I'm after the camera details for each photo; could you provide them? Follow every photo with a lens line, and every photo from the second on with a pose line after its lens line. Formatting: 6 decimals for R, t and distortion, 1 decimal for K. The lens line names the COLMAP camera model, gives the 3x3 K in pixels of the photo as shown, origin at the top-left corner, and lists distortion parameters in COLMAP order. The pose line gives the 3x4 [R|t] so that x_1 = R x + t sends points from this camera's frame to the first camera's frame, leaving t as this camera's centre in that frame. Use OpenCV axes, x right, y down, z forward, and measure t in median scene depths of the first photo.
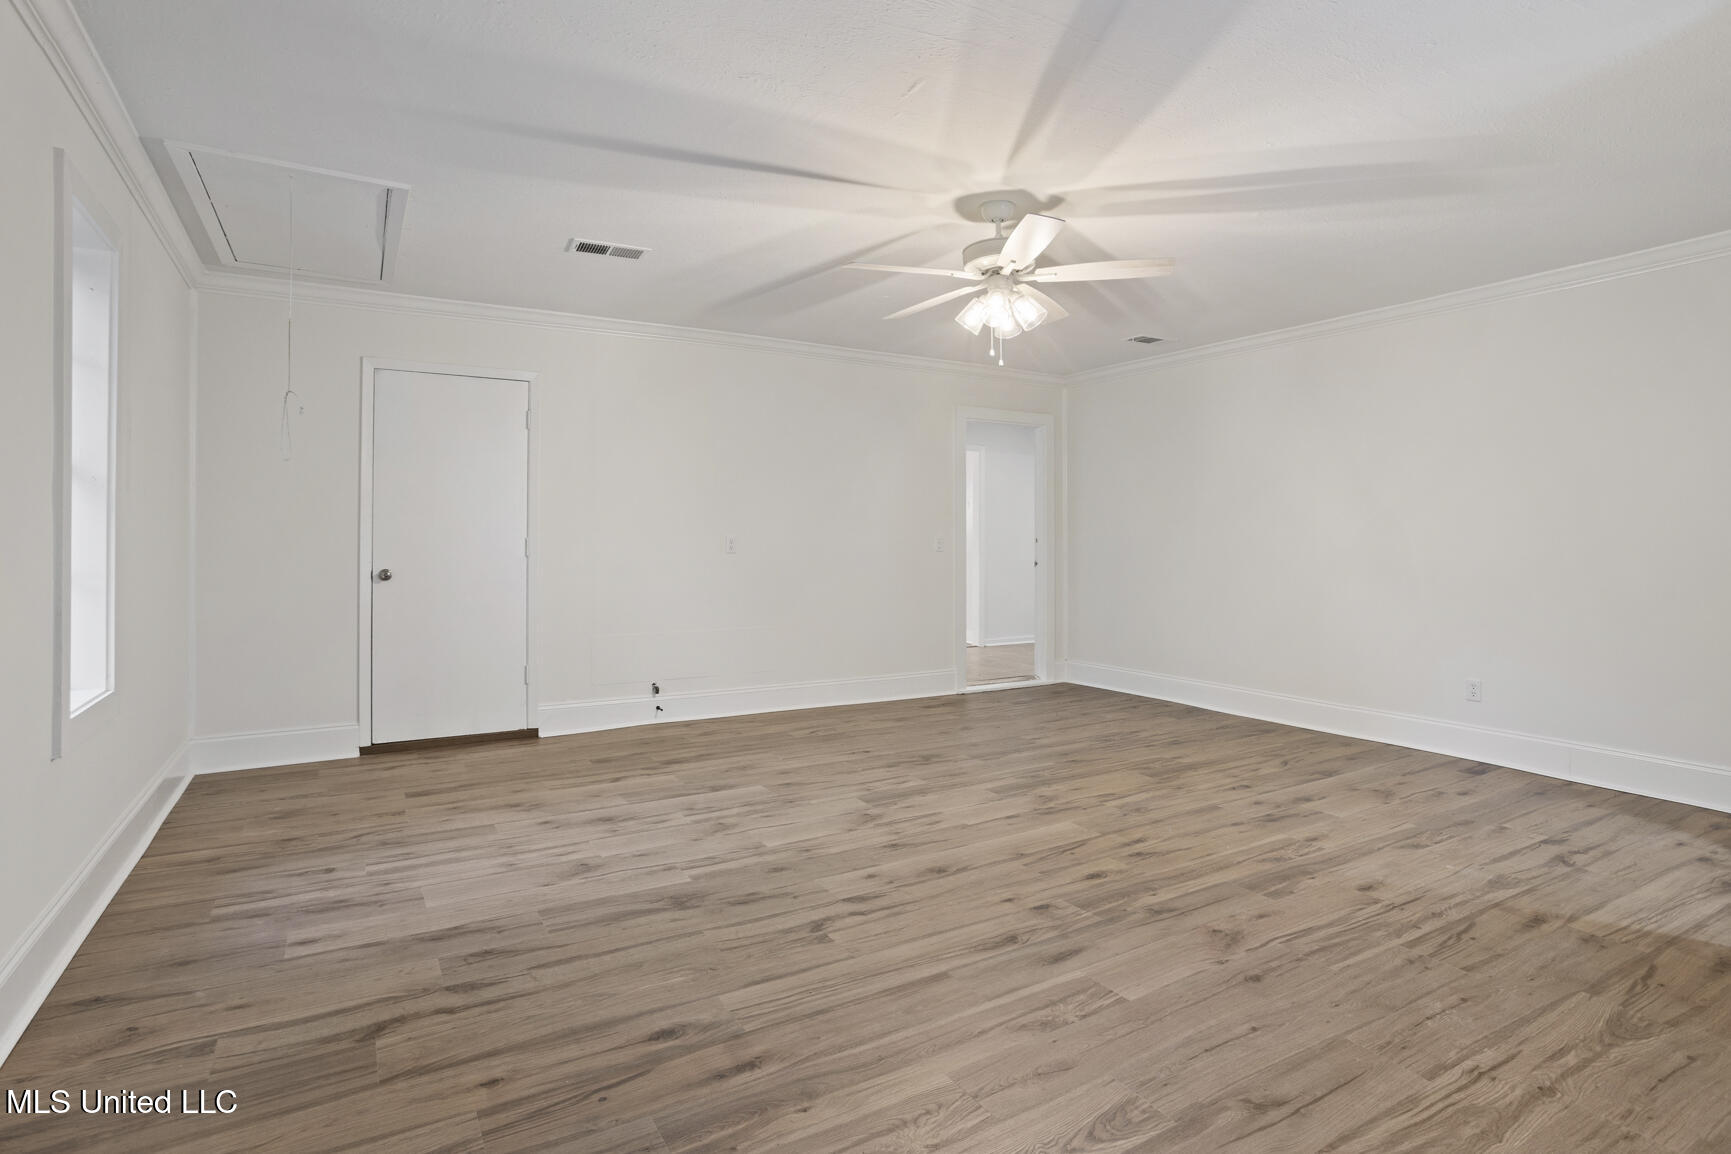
lens RADIAL K [[834.7, 0, 859.6], [0, 834.7, 529.0], [0, 0, 1]] dist [-0.002068, 0.000543]
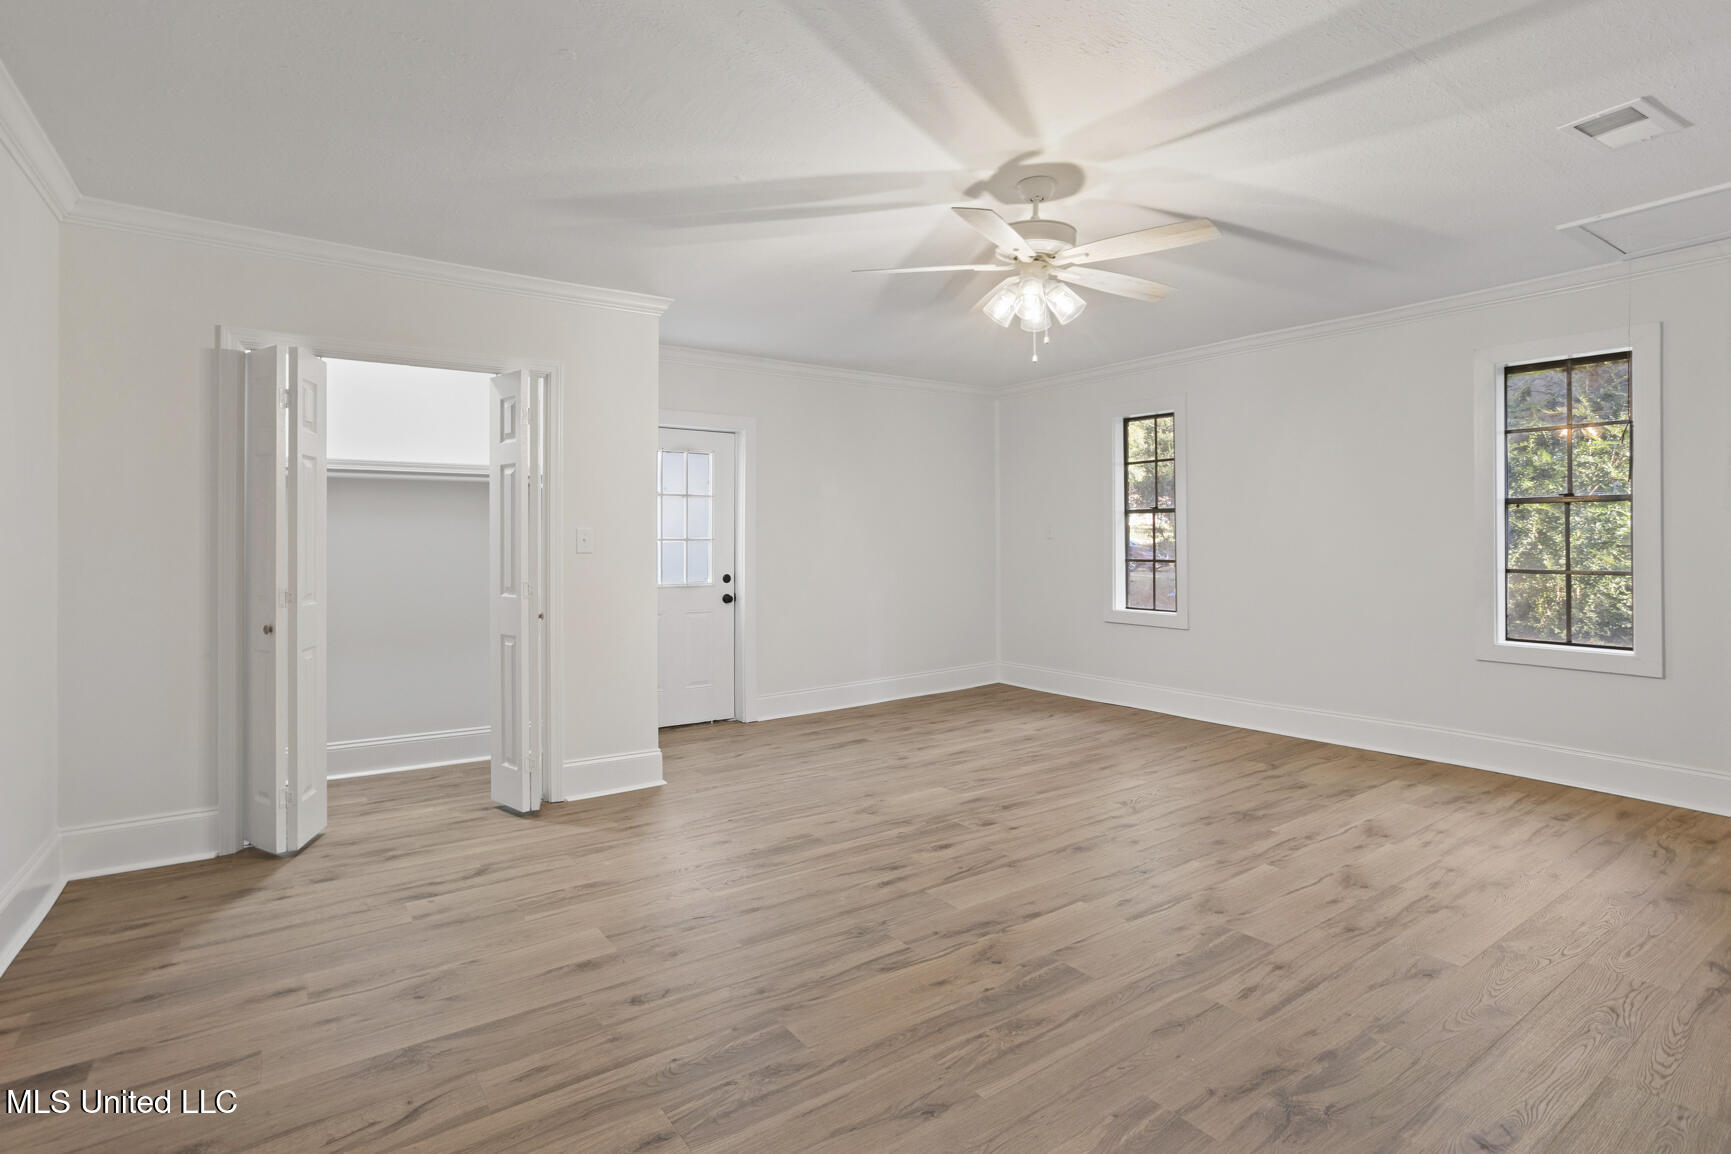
lens RADIAL K [[834.7, 0, 863.5], [0, 834.7, 539.5], [0, 0, 1]] dist [-0.002068, 0.000543]
pose [[-0.996115, 0.000151, -0.088062, 0.480578], [0.001776, 0.999830, -0.018377, 0.017437], [0.088045, -0.018462, -0.995945, 2.087673]]
